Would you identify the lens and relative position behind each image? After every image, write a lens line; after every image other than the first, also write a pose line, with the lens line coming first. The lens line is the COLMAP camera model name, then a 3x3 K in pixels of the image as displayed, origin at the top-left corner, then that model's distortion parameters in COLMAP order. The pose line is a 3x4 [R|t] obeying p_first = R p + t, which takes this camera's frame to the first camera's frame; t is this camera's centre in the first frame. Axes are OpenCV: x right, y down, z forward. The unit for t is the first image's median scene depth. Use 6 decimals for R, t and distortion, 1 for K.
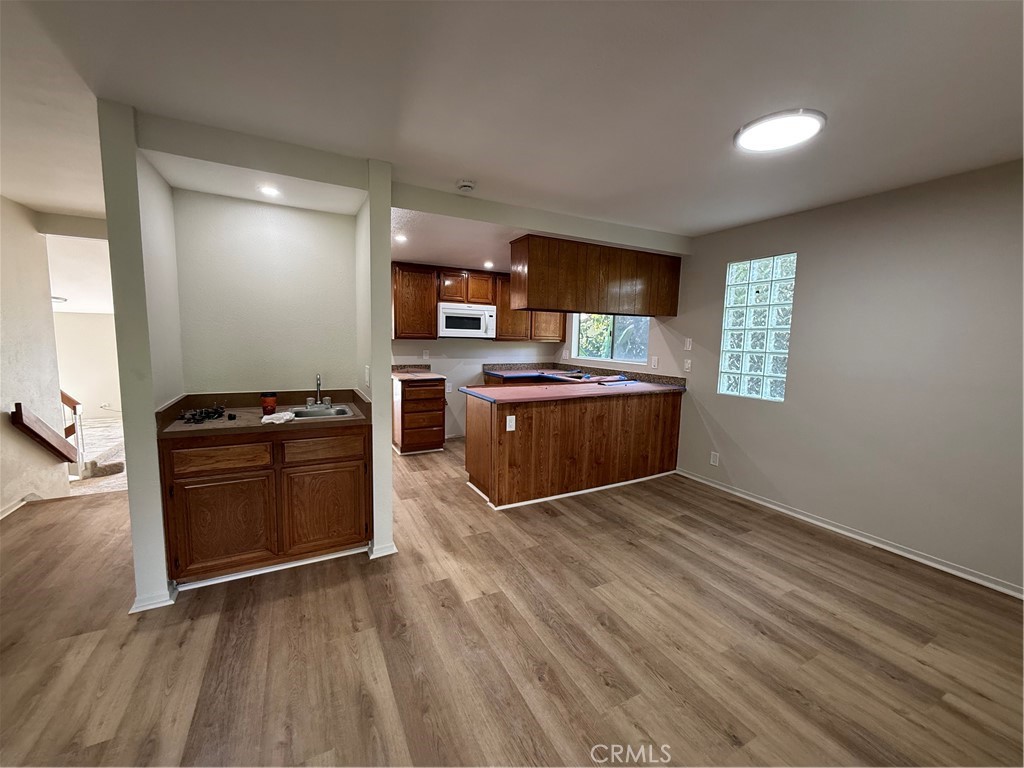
lens RADIAL K [[408.2, 0, 512.0], [0, 408.2, 375.2], [0, 0, 1]] dist [0.001398, -0.000184]
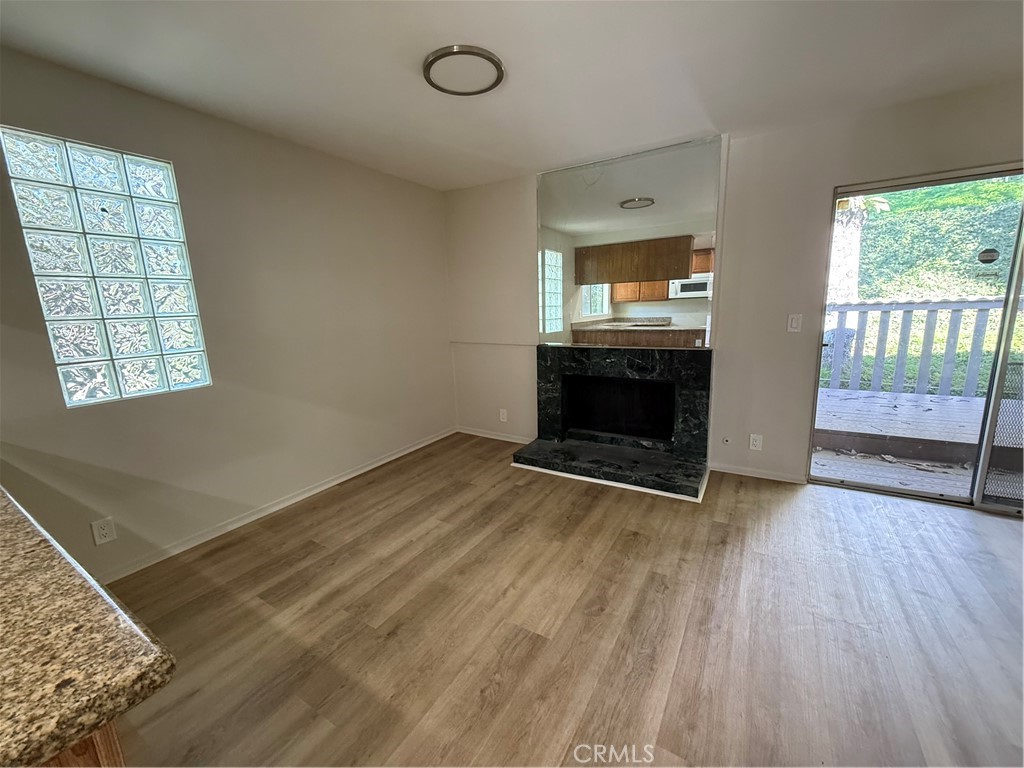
lens RADIAL K [[408.2, 0, 511.7], [0, 408.2, 385.1], [0, 0, 1]] dist [0.001398, -0.000184]
pose [[-0.512978, -0.165608, 0.842275, -0.290166], [0.099410, 0.963150, 0.249919, -0.085046], [-0.852626, 0.211934, -0.477612, 1.257454]]
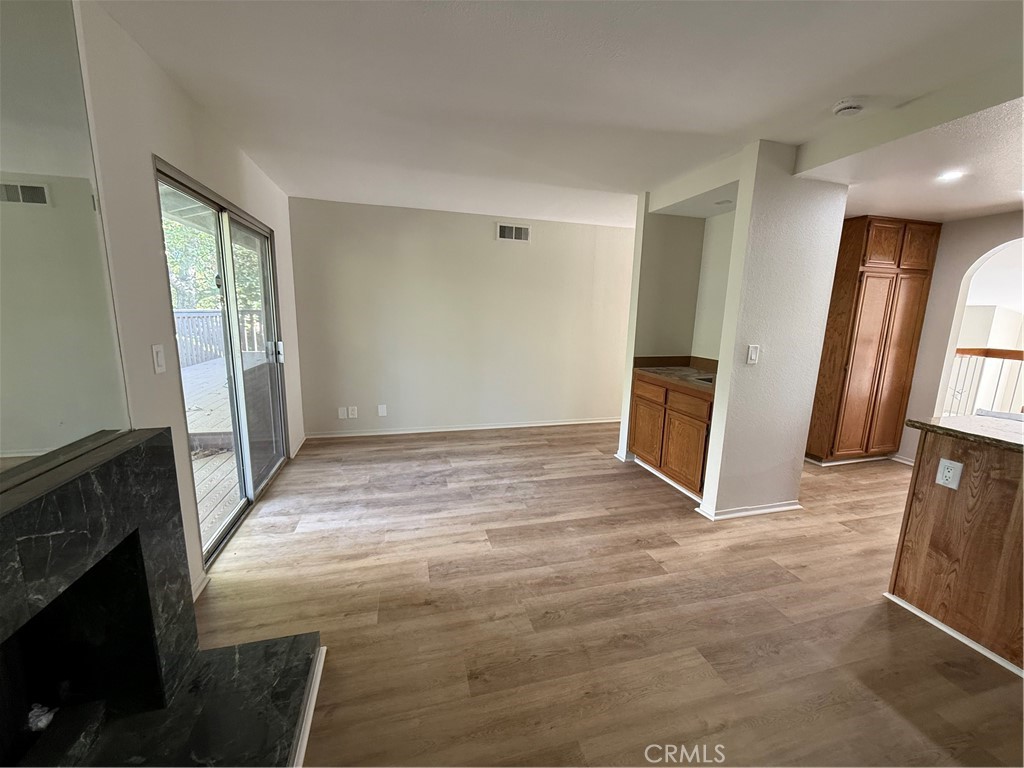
lens RADIAL K [[408.2, 0, 514.8], [0, 408.2, 385.5], [0, 0, 1]] dist [0.001398, -0.000184]
pose [[-0.207765, 0.148763, -0.966801, 0.879310], [-0.116224, 0.977612, 0.175403, -0.036327], [0.971250, 0.148808, -0.185823, 0.720315]]
